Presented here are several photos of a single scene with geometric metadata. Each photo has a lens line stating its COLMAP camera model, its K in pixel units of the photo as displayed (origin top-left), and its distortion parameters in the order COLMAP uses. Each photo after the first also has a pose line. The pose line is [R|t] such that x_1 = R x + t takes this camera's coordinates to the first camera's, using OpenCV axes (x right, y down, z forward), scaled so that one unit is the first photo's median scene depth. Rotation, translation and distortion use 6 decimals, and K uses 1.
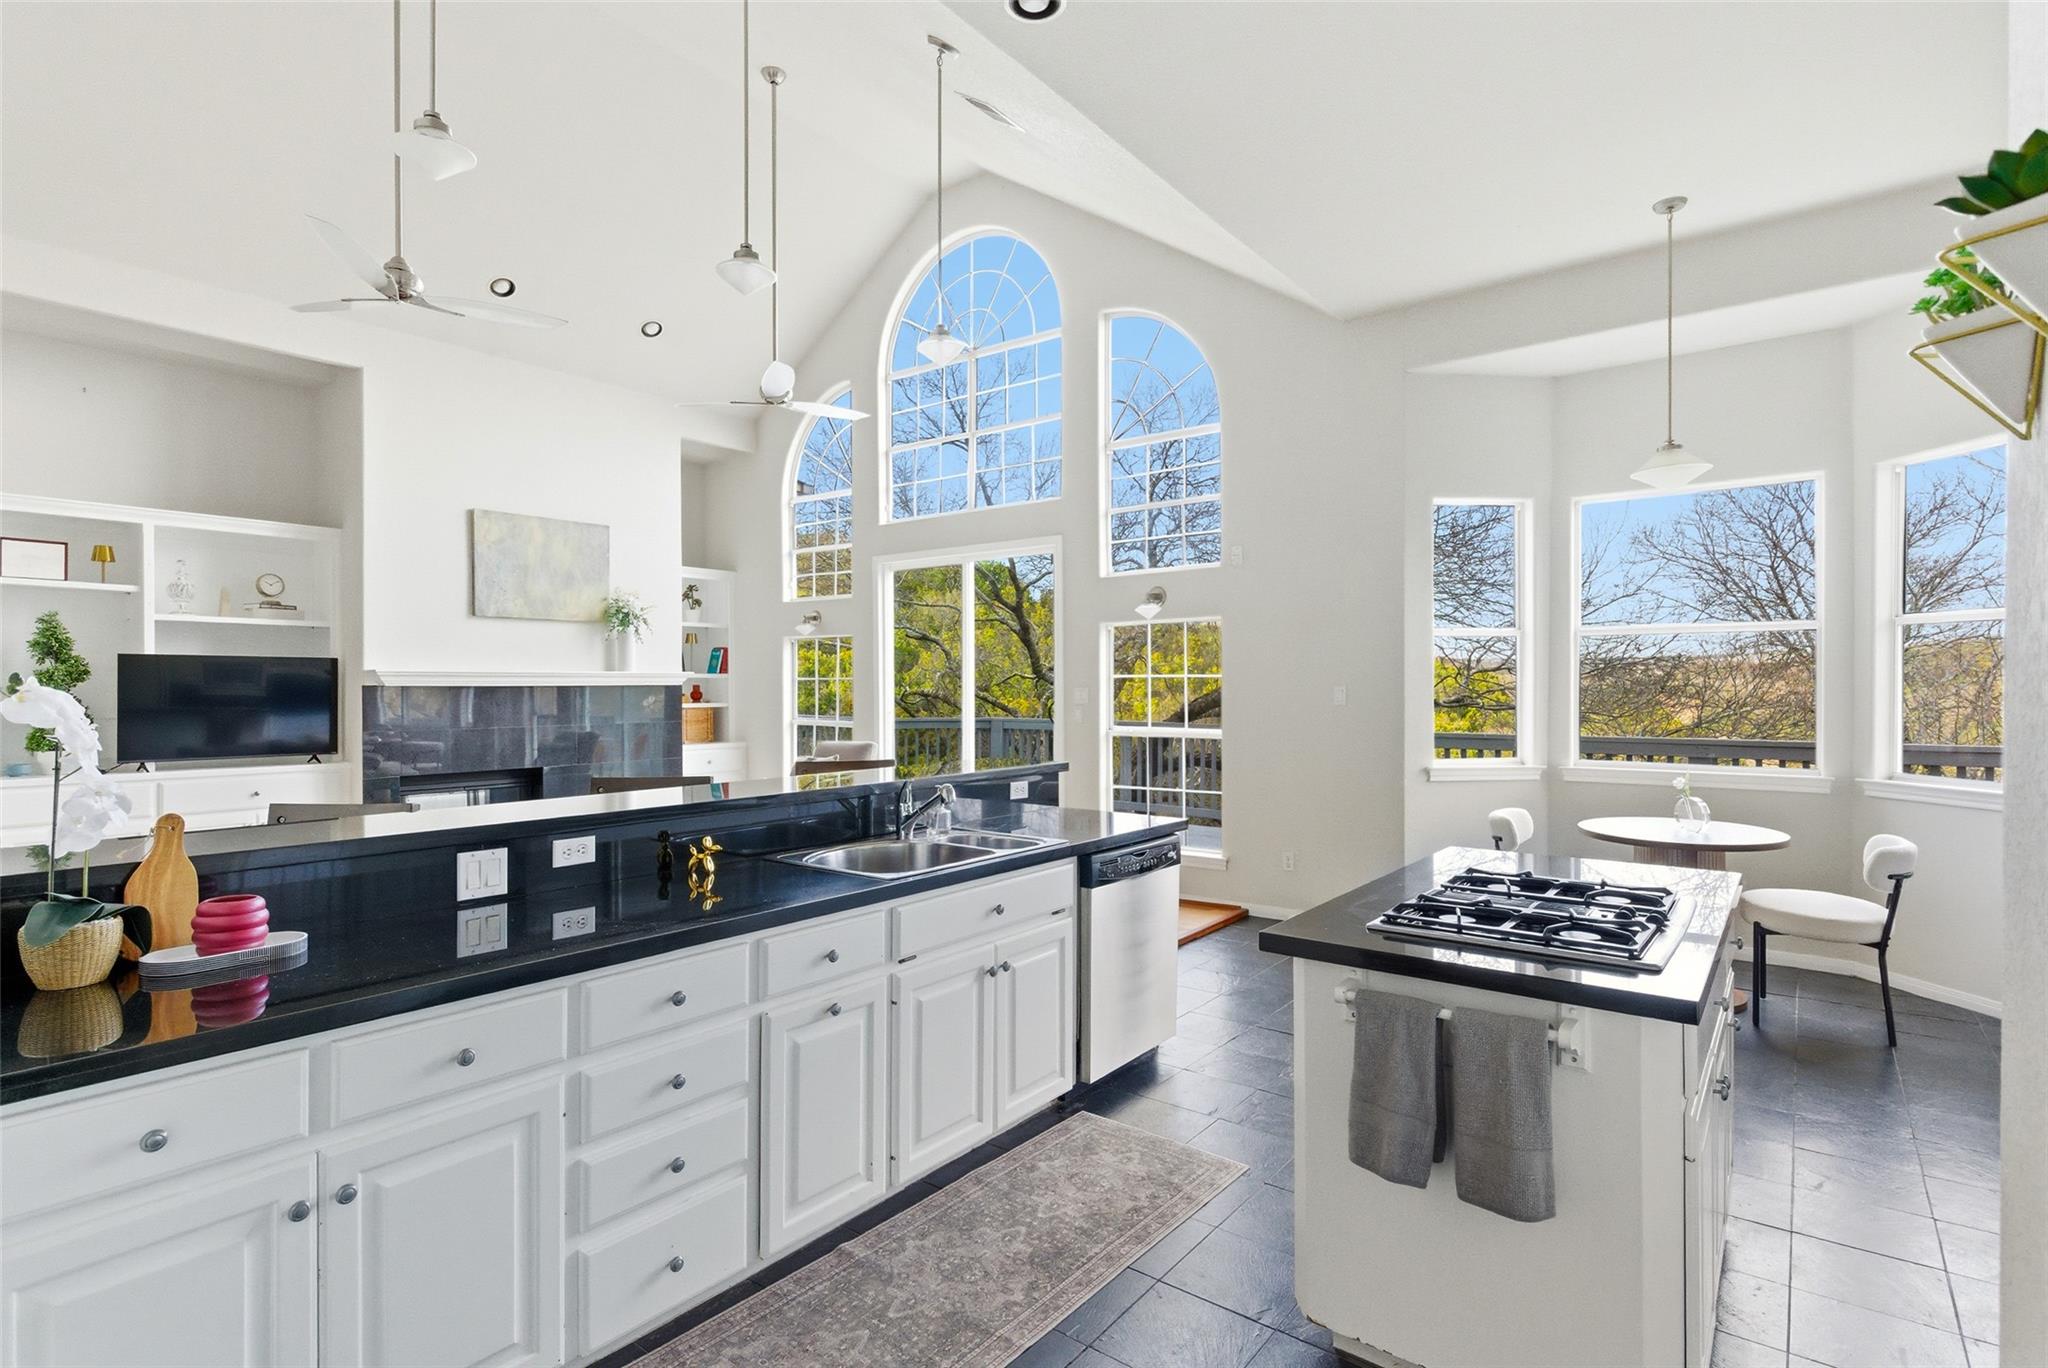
lens RADIAL K [[1017.6, 0, 1024.0], [0, 1017.6, 684.0], [0, 0, 1]] dist [-0.000221, -0.000152]
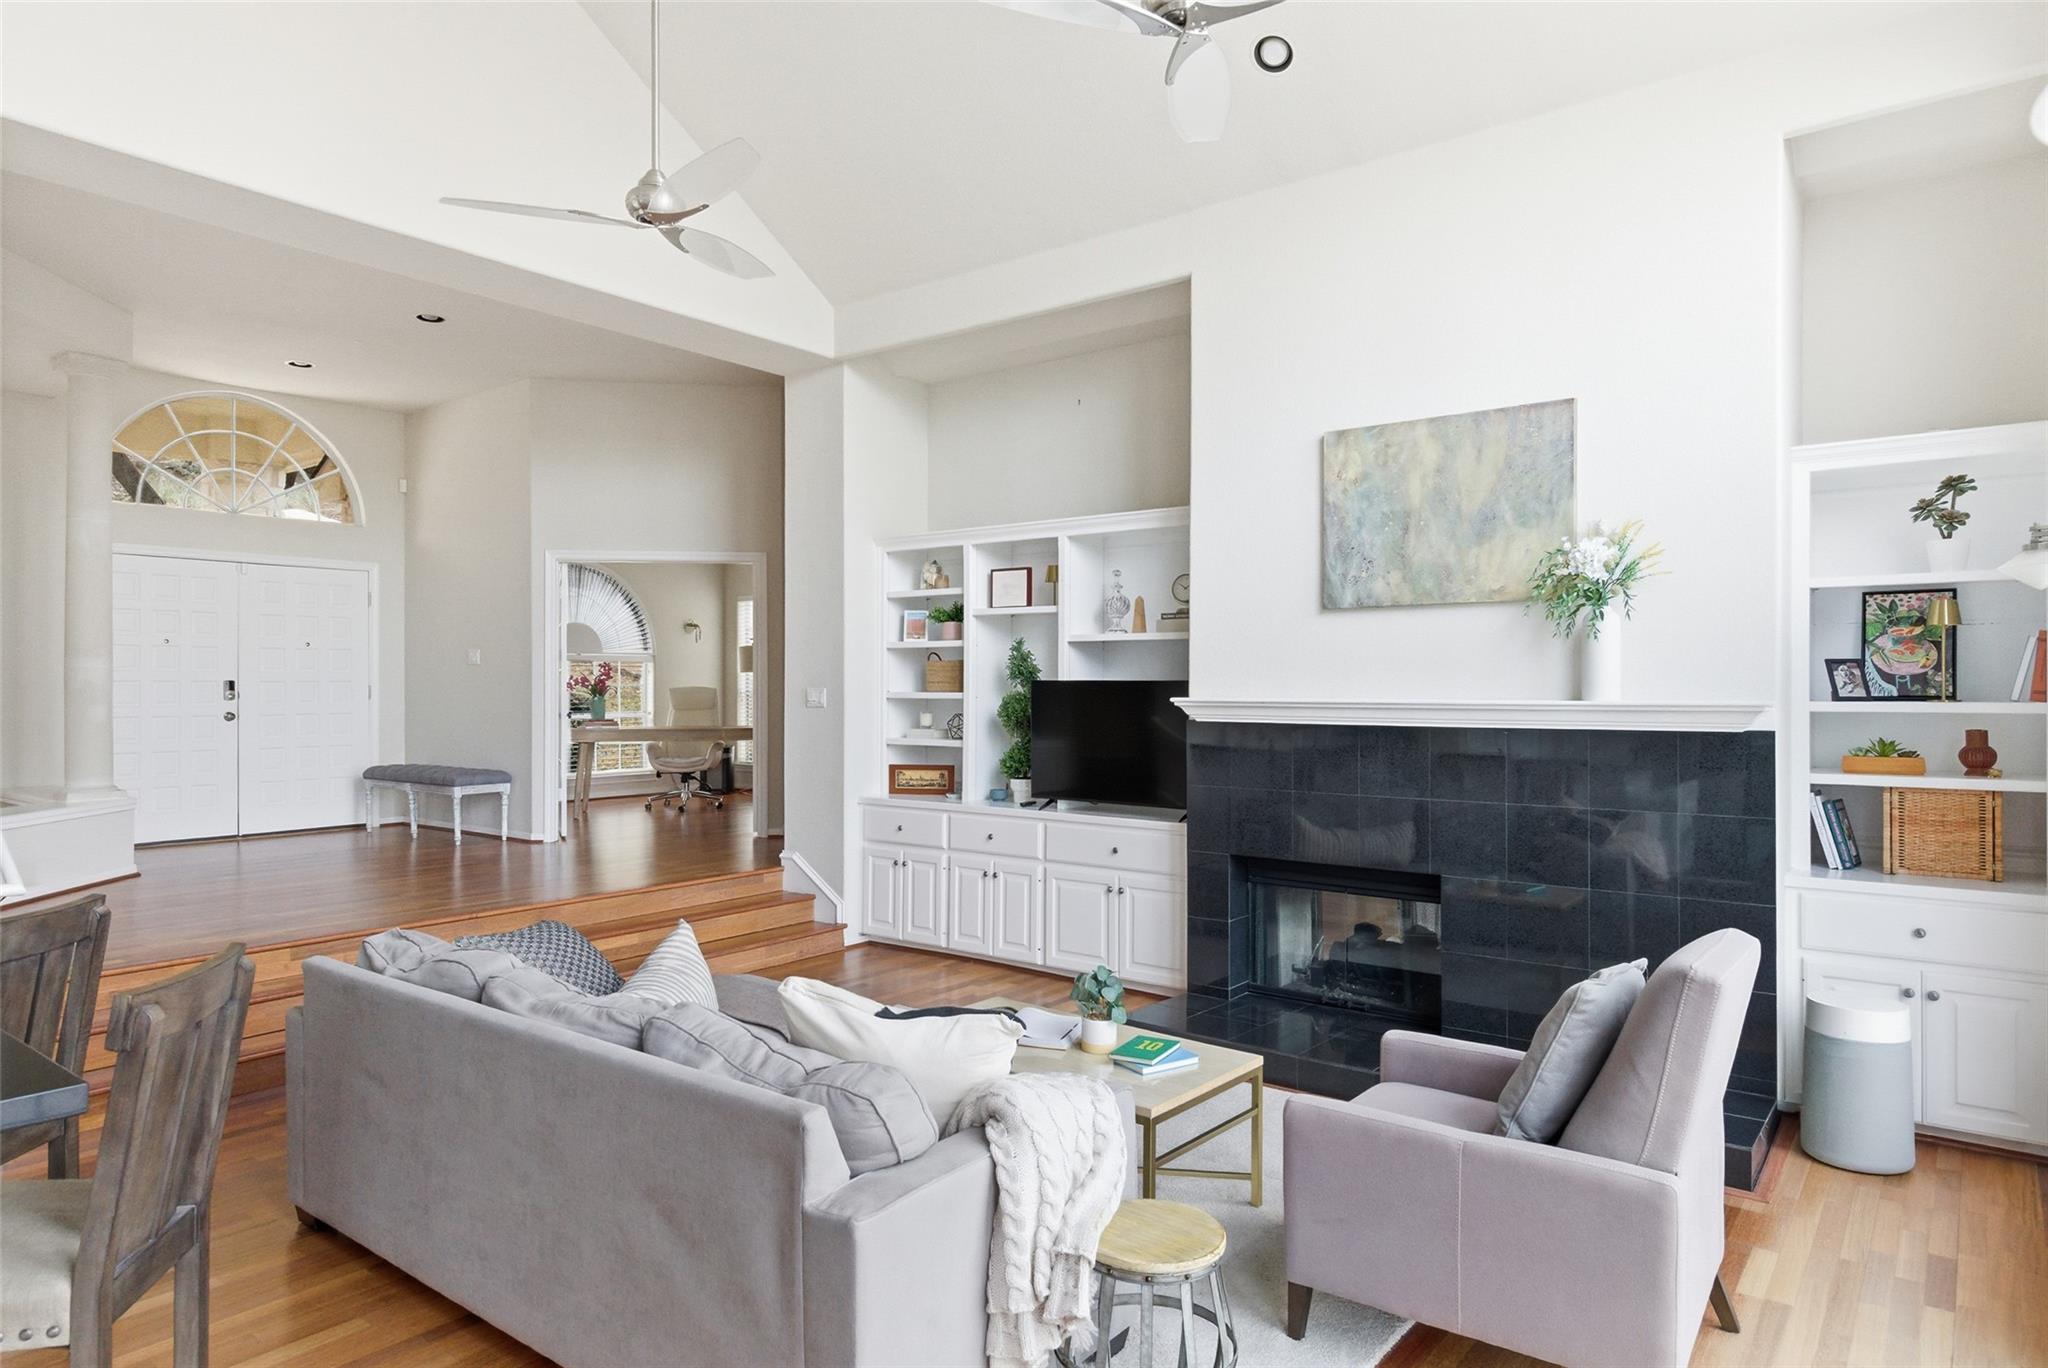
lens RADIAL K [[1233.9, 0, 1013.9], [0, 1233.9, 683.2], [0, 0, 1]] dist [0.001046, -0.003560]
pose [[-0.008204, -0.000161, -0.999966, 0.191871], [0.000898, 1.000000, -0.000168, -0.021825], [0.999966, -0.000899, -0.008203, 0.789122]]
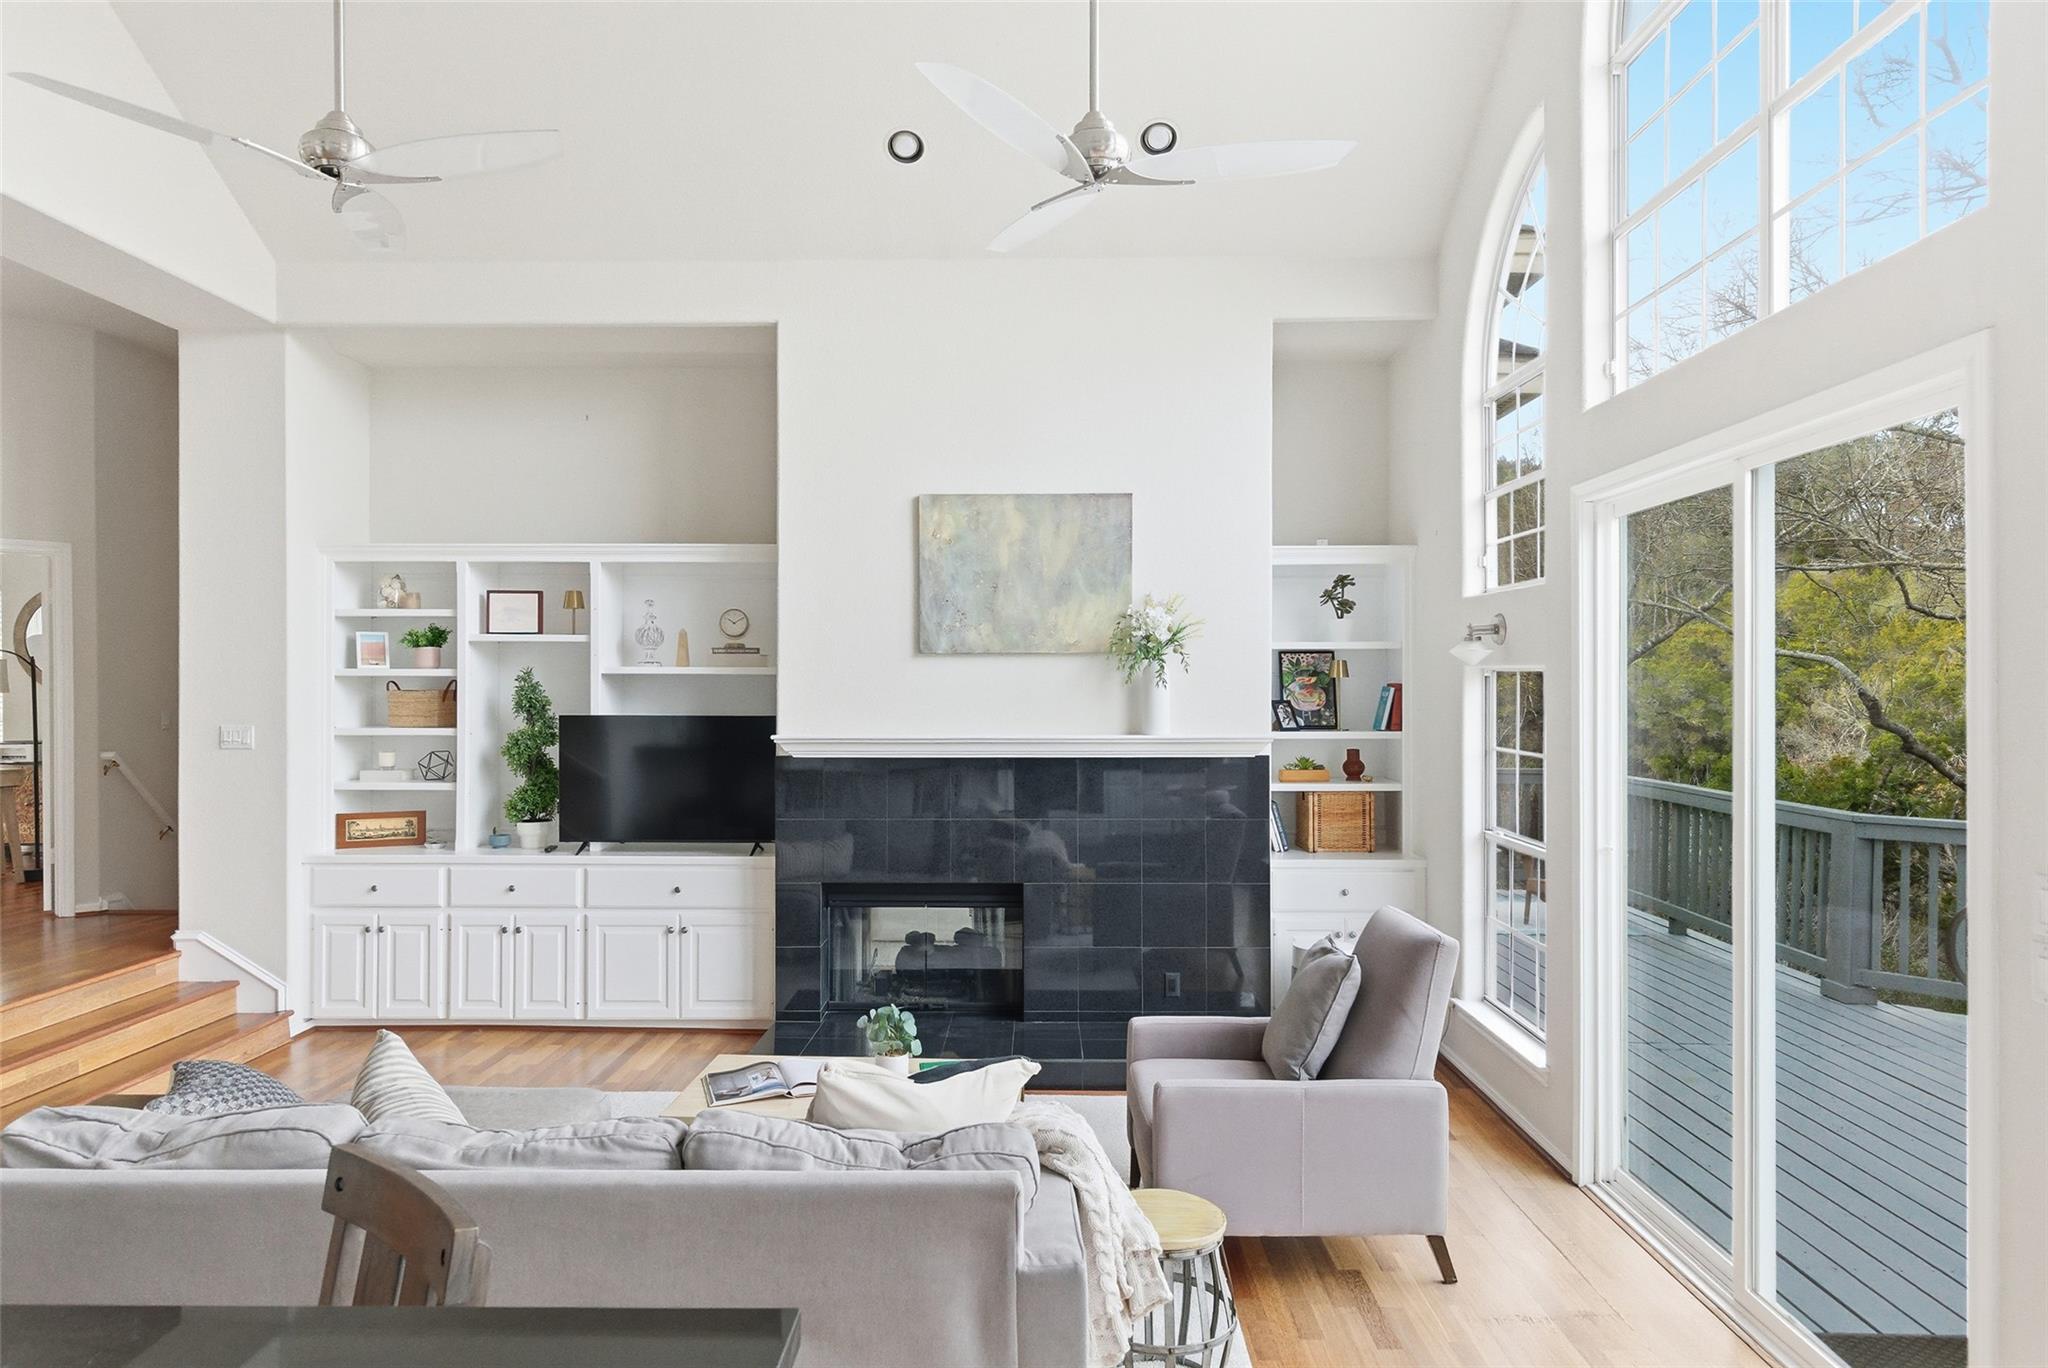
lens RADIAL K [[1233.9, 0, 1013.9], [0, 1233.9, 683.2], [0, 0, 1]] dist [0.001046, -0.003560]
pose [[0.603177, -0.000242, -0.797607, 0.143464], [0.000691, 1.000000, 0.000219, -0.045777], [0.797607, -0.000683, 0.603177, 0.535645]]
